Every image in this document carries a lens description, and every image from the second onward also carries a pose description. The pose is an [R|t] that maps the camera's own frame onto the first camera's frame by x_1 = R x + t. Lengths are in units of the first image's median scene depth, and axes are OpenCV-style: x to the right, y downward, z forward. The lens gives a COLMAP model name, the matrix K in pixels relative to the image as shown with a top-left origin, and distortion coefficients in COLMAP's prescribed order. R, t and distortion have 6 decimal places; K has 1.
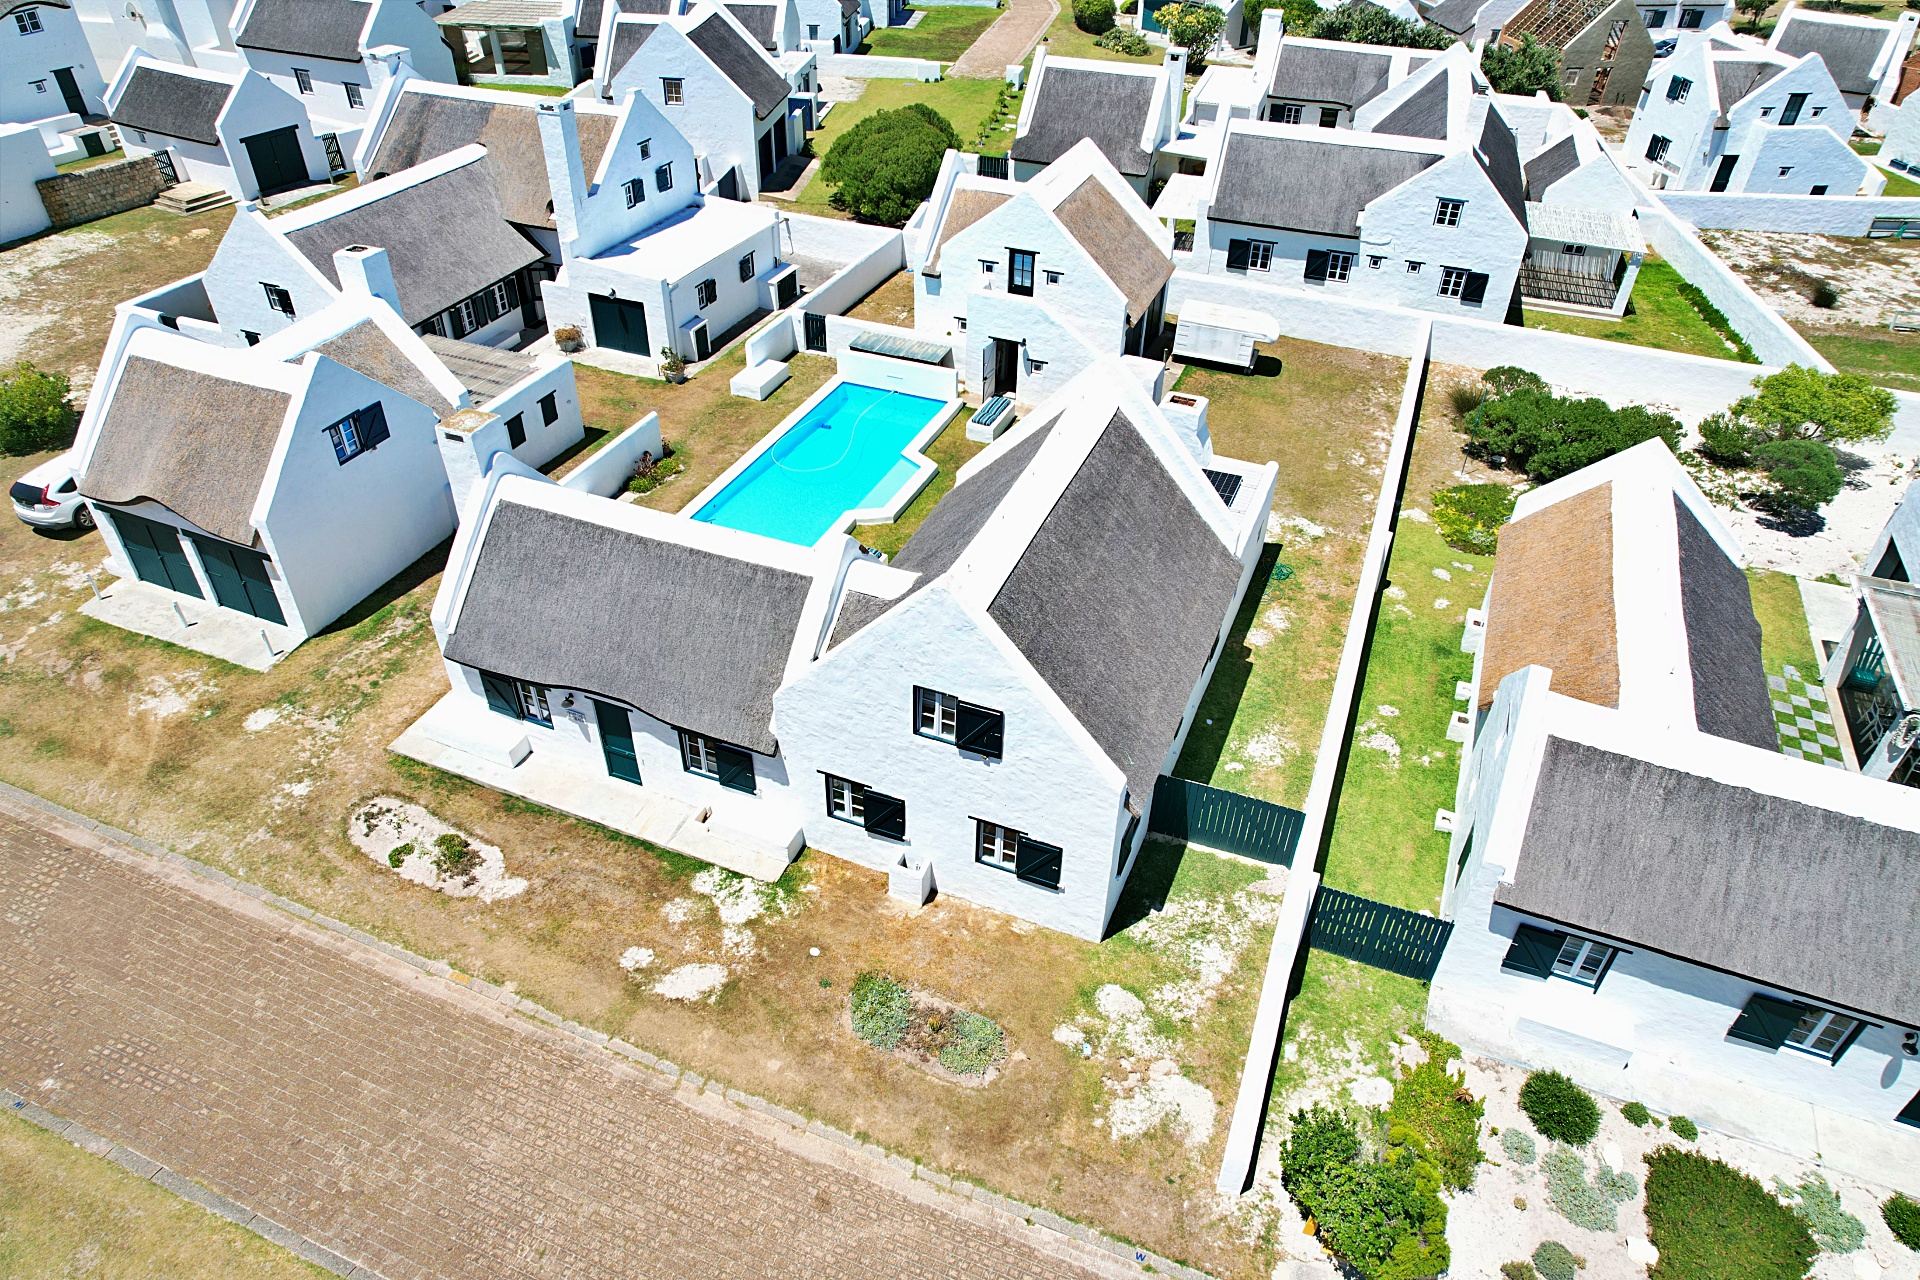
lens RADIAL K [[1228.2, 0, 960.4], [0, 1228.2, 637.4], [0, 0, 1]] dist [-0.071643, 0.062606]
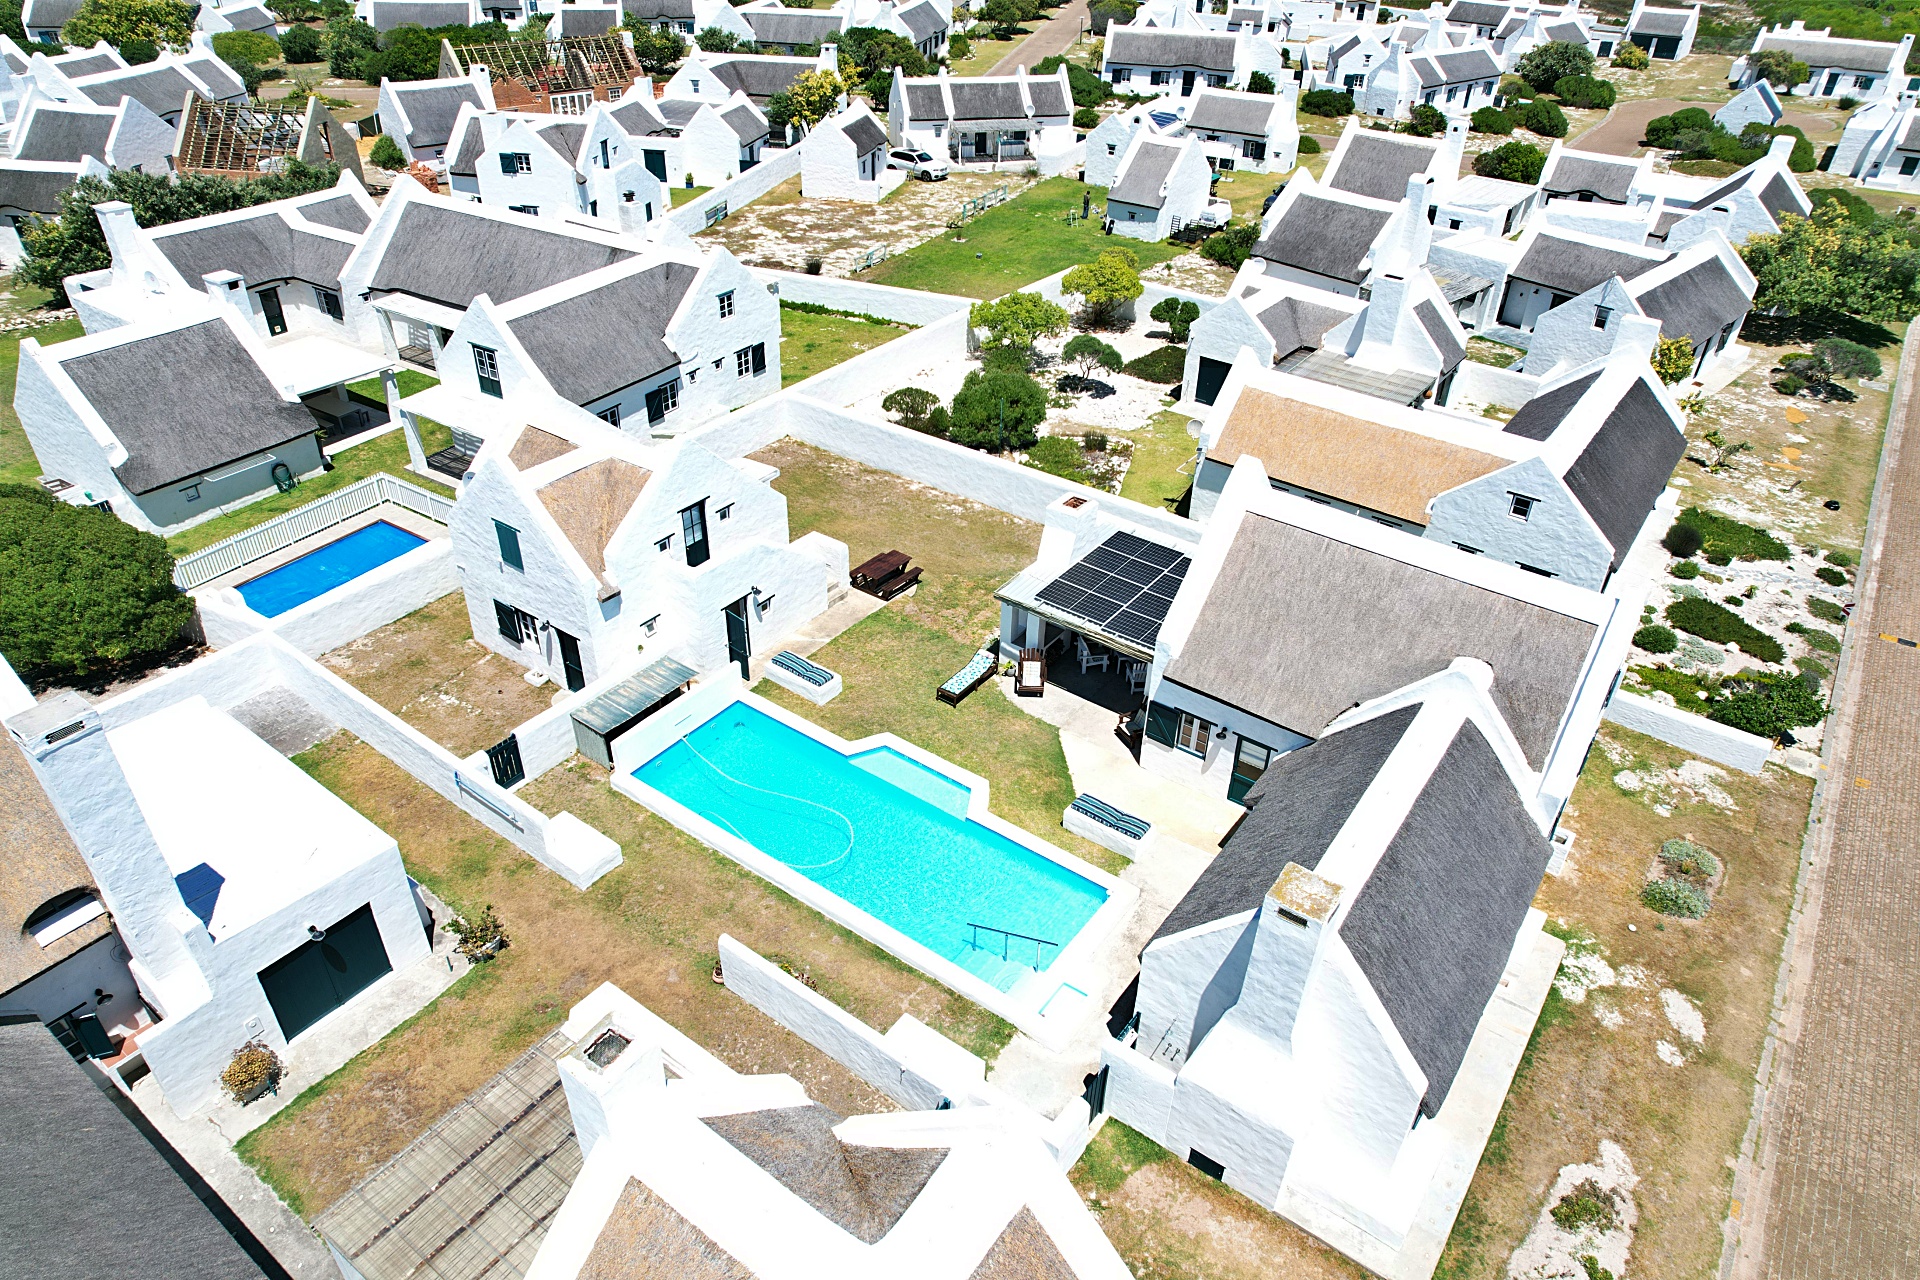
lens RADIAL K [[1228.2, 0, 959.7], [0, 1228.2, 641.0], [0, 0, 1]] dist [-0.071643, 0.062606]
pose [[0.239523, -0.552898, 0.798080, -0.596898], [0.573957, 0.743628, 0.342916, -0.412333], [-0.783072, 0.375927, 0.495456, 0.462360]]
